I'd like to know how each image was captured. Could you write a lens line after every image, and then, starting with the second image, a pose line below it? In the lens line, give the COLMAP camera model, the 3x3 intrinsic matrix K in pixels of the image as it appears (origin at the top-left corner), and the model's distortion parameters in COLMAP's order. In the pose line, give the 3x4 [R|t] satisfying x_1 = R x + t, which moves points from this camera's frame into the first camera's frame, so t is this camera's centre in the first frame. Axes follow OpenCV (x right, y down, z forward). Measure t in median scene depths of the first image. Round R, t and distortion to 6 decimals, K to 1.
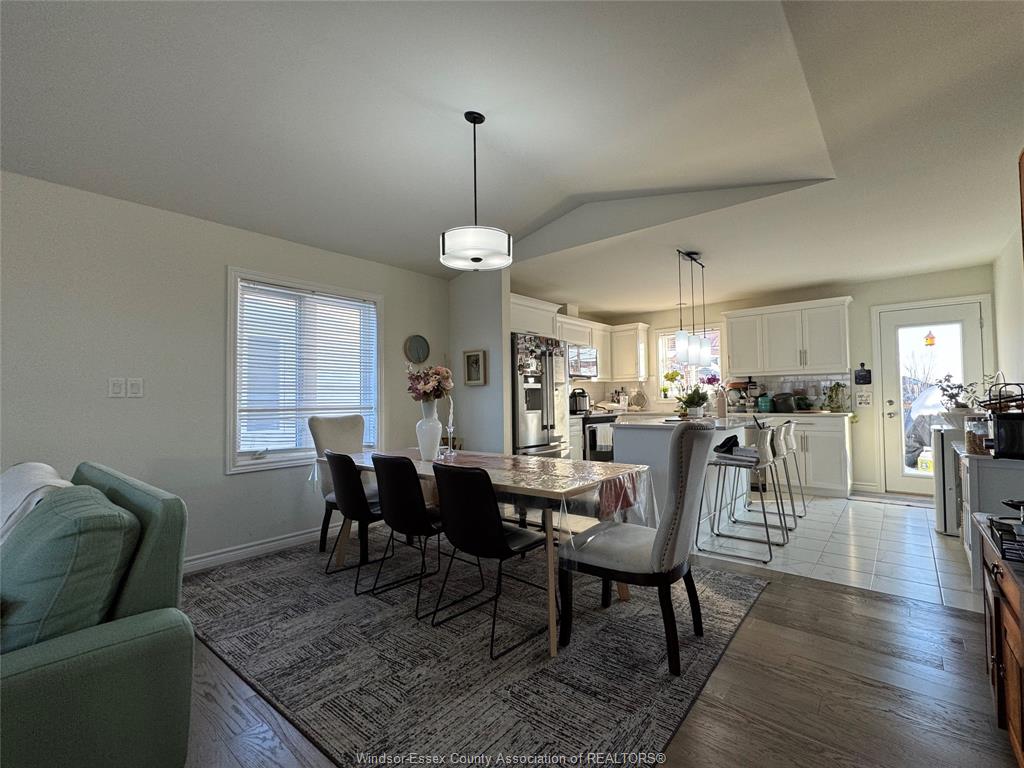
lens RADIAL K [[458.0, 0, 512.0], [0, 458.0, 384.0], [0, 0, 1]] dist [0.000927, -0.000393]
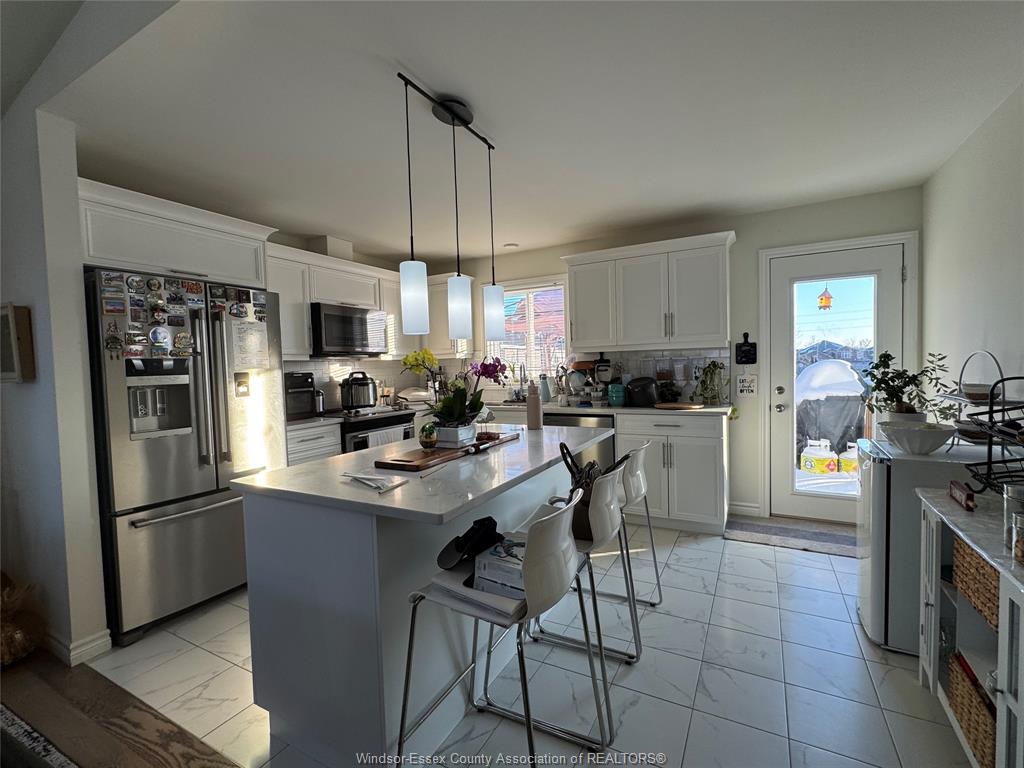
lens RADIAL K [[458.0, 0, 512.0], [0, 458.0, 384.0], [0, 0, 1]] dist [0.000927, -0.000393]
pose [[0.977660, -0.023017, 0.208930, 0.271281], [0.008456, 0.997489, 0.070320, -0.020437], [-0.210023, -0.066983, 0.975399, 0.391745]]
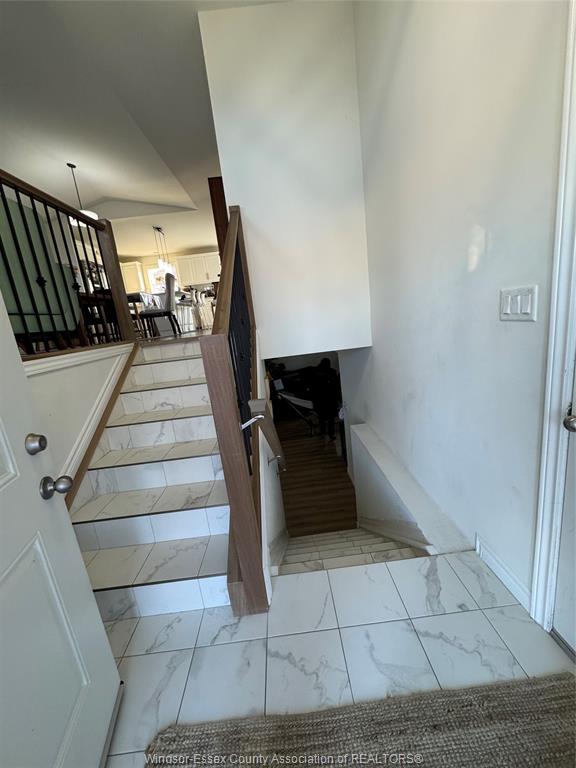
lens RADIAL K [[307.9, 0, 288.0], [0, 307.9, 384.0], [0, 0, 1]] dist [0.000081, 0.000019]
pose [[0.730455, -0.217484, 0.647407, -0.299792], [0.087602, 0.969948, 0.226995, 0.181844], [-0.677319, -0.109096, 0.727556, -0.658374]]
